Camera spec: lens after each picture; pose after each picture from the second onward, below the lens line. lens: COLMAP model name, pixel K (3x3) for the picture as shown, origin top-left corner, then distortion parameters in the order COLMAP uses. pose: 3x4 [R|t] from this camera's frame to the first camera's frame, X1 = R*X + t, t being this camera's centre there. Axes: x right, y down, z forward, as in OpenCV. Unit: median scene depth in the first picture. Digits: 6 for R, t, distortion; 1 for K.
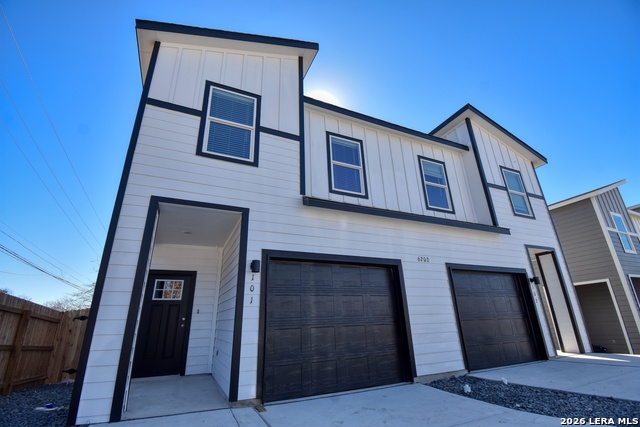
lens RADIAL K [[289.9, 0, 323.9], [0, 289.9, 210.9], [0, 0, 1]] dist [0.013133, -0.023060]
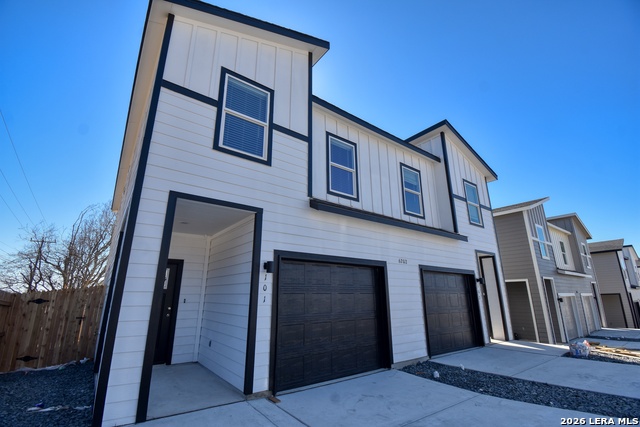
lens RADIAL K [[289.9, 0, 323.9], [0, 289.9, 210.9], [0, 0, 1]] dist [0.013133, -0.023060]
pose [[0.975684, 0.088192, 0.200659, -0.210842], [-0.103583, 0.992326, 0.067521, -0.075593], [-0.193164, -0.086664, 0.977332, -0.025580]]
